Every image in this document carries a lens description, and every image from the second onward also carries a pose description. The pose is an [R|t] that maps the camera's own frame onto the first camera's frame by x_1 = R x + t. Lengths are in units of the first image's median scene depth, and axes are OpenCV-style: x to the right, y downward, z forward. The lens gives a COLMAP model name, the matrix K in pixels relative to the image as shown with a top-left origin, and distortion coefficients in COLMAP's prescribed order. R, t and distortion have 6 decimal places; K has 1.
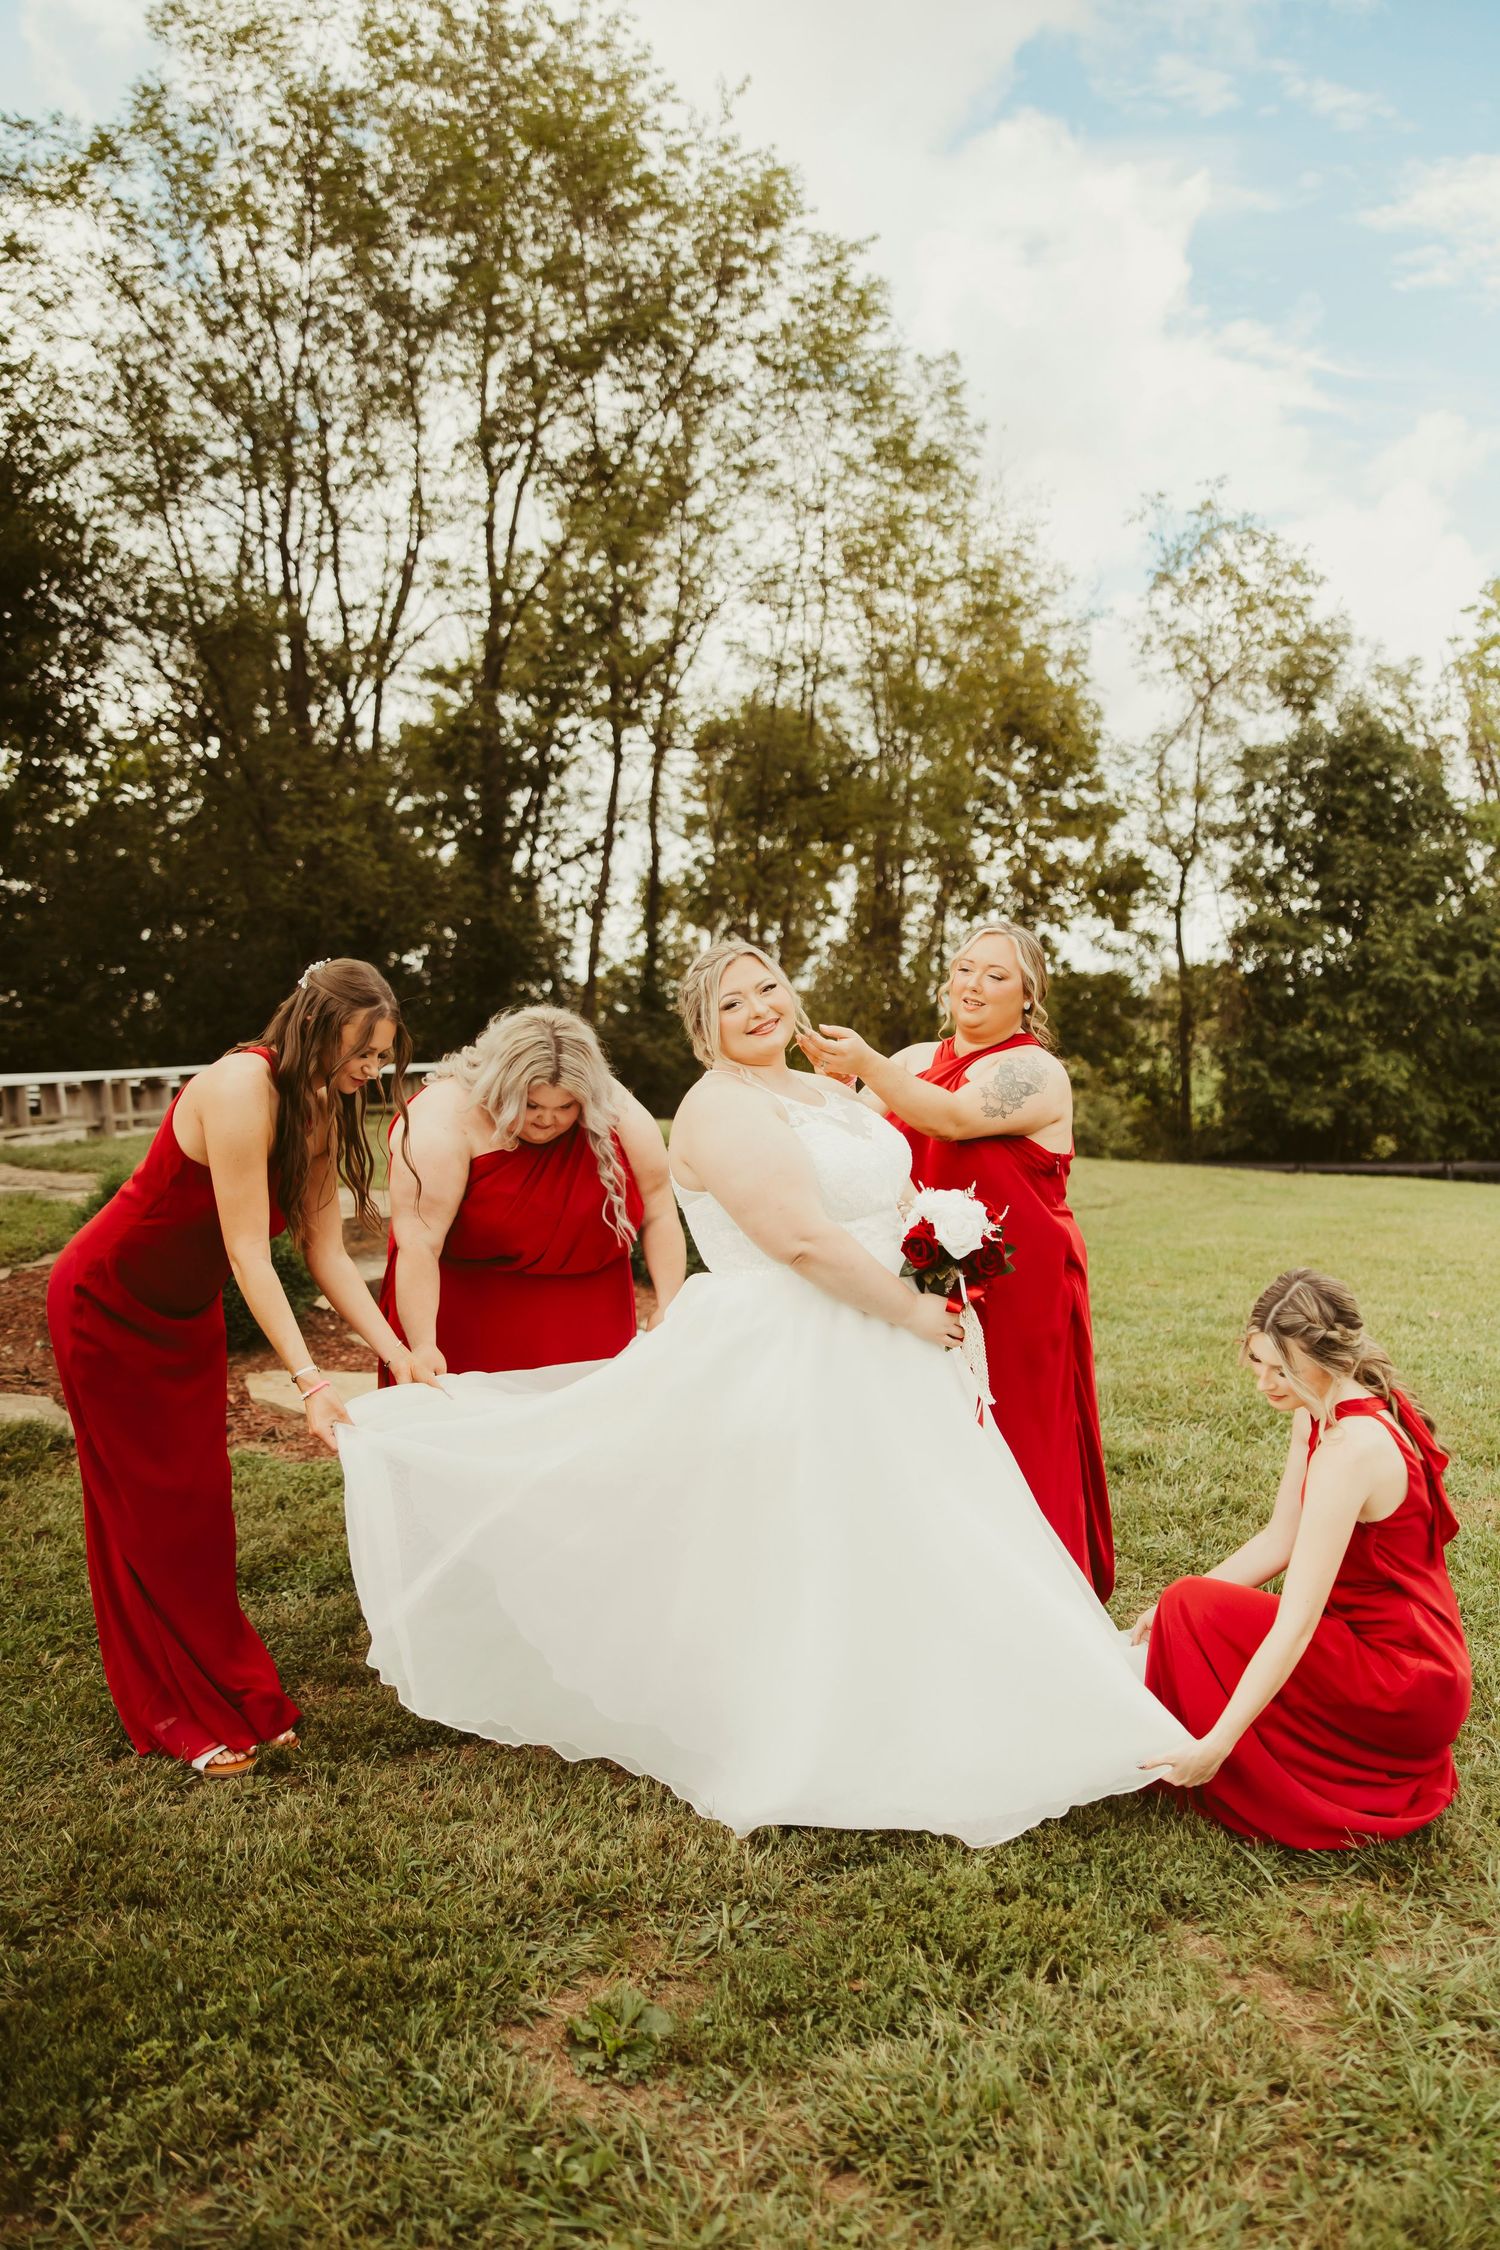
lens RADIAL K [[1806.5, 0, 703.1], [0, 1806.5, 1138.1], [0, 0, 1]] dist [0.005134, 0.003544]
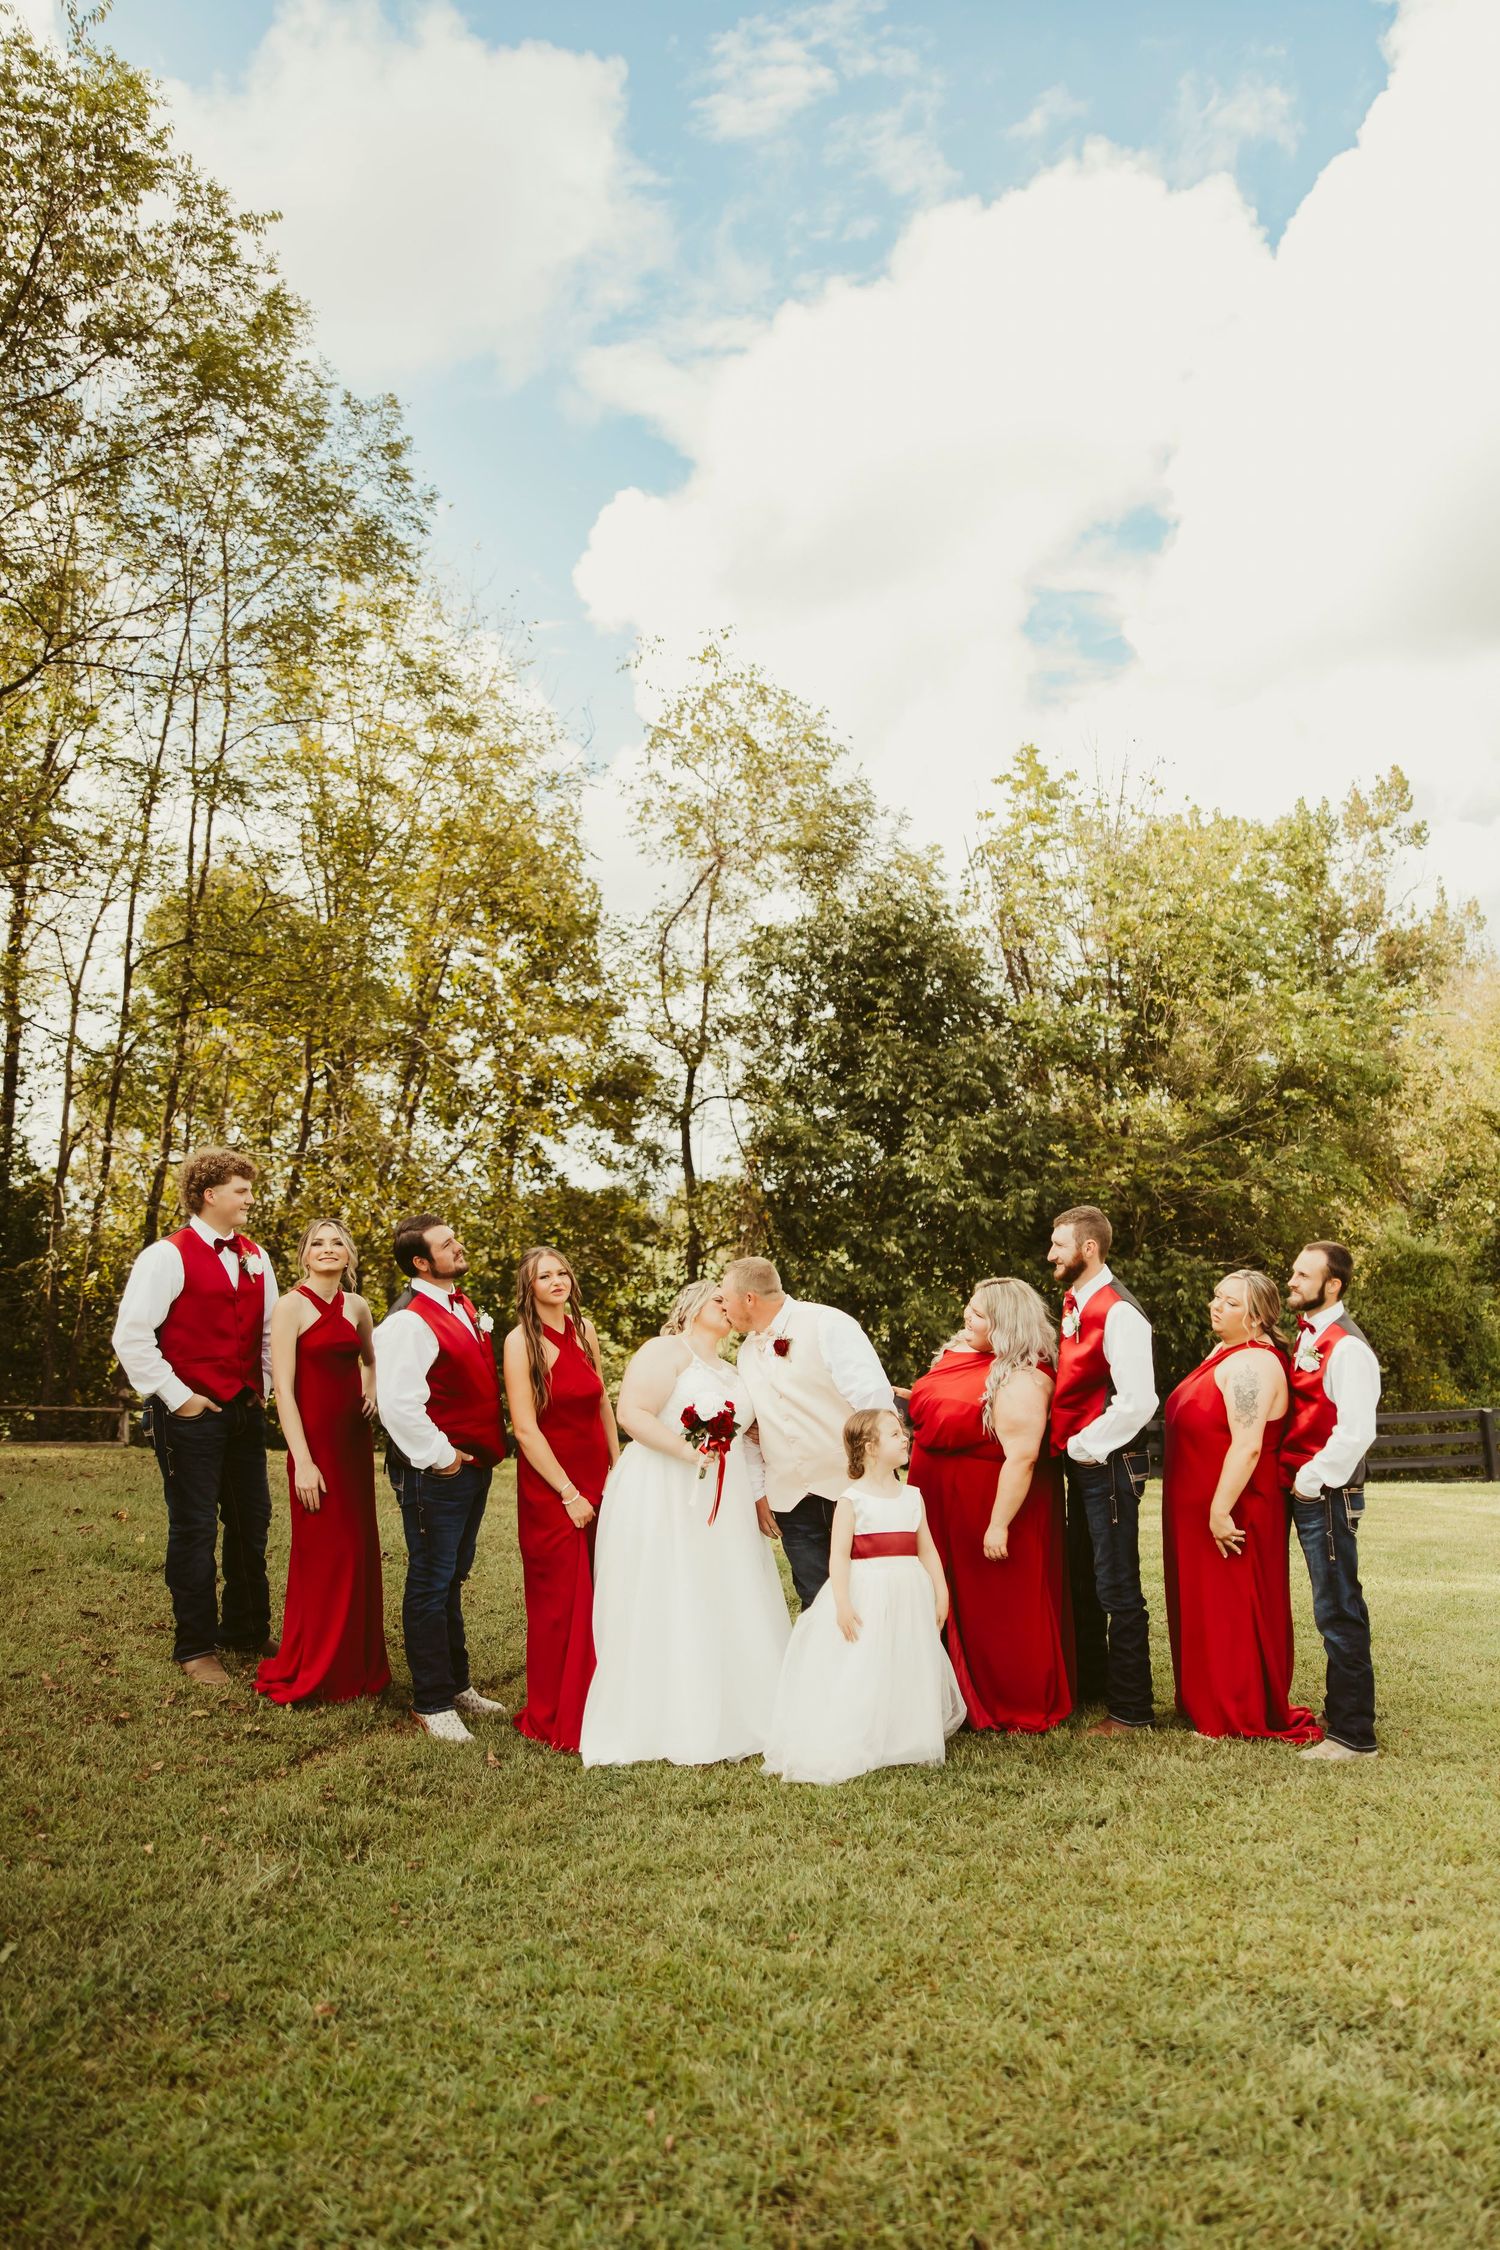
lens RADIAL K [[1823.4, 0, 716.8], [0, 1823.4, 1128.3], [0, 0, 1]] dist [0.000941, -0.004880]
pose [[0.963938, 0.018011, 0.265516, 0.053477], [0.014942, 0.992471, -0.121568, -0.018383], [-0.265707, 0.121151, 0.956411, 0.191232]]
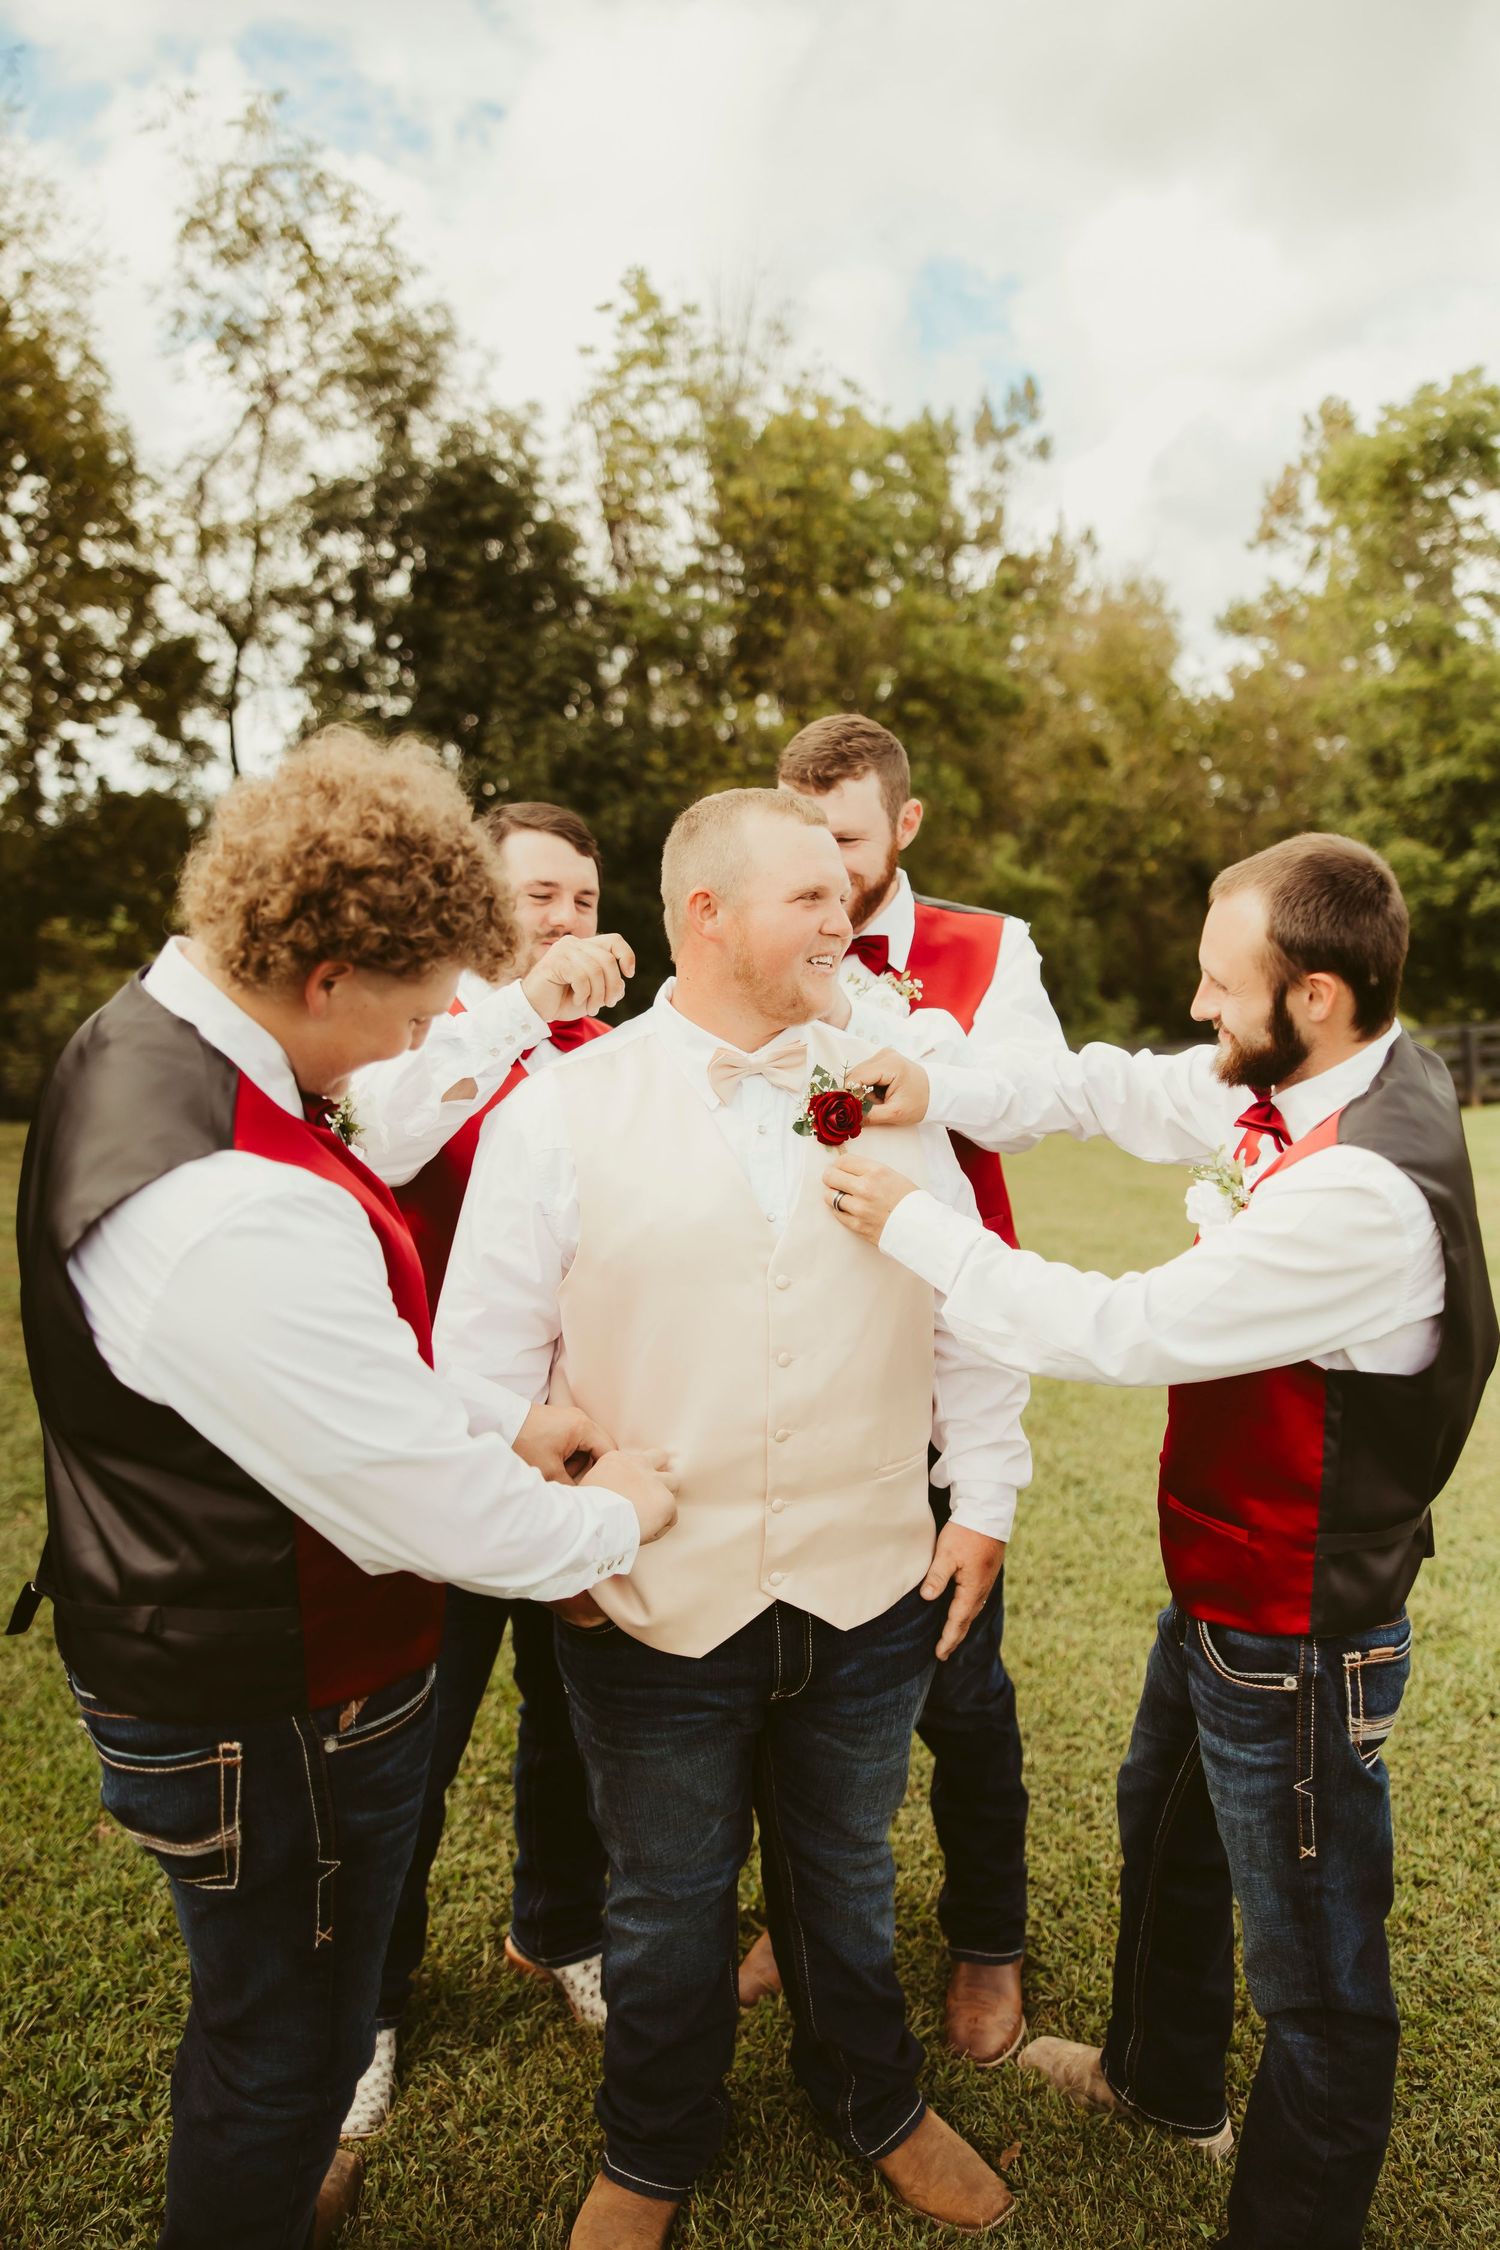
lens RADIAL K [[1823.4, 0, 716.8], [0, 1823.4, 1128.3], [0, 0, 1]] dist [0.000941, -0.004880]
pose [[0.885677, -0.041340, 0.462458, 0.093972], [0.001390, 0.996260, 0.086396, -0.022566], [-0.464300, -0.075876, 0.882422, 0.264846]]
